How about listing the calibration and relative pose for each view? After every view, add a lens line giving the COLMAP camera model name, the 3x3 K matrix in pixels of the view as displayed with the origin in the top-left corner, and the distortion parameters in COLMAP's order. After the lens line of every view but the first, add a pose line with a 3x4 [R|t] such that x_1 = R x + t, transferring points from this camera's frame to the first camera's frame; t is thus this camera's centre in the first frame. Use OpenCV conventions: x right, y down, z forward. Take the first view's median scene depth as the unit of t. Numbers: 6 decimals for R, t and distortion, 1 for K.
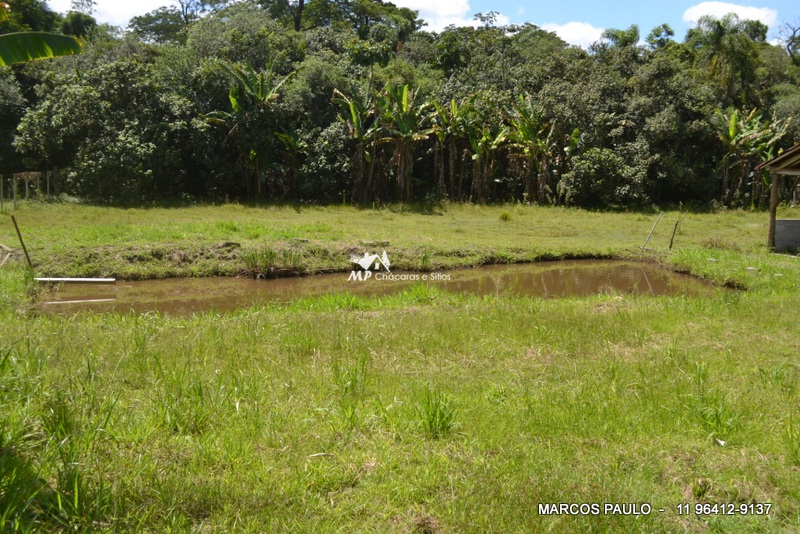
lens RADIAL K [[818.2, 0, 400.0], [0, 818.2, 267.0], [0, 0, 1]] dist [-0.015059, -0.019856]
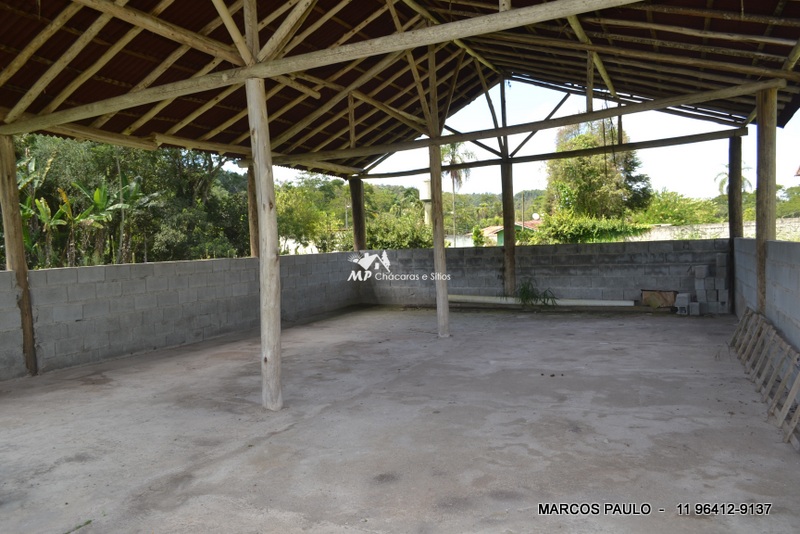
lens RADIAL K [[619.8, 0, 410.3], [0, 619.8, 270.6], [0, 0, 1]] dist [-0.013482, -0.000693]
pose [[0.639470, -0.082544, 0.764372, 0.250157], [0.149176, 0.988646, -0.018037, -0.017232], [-0.754205, 0.125560, 0.644523, 0.390596]]
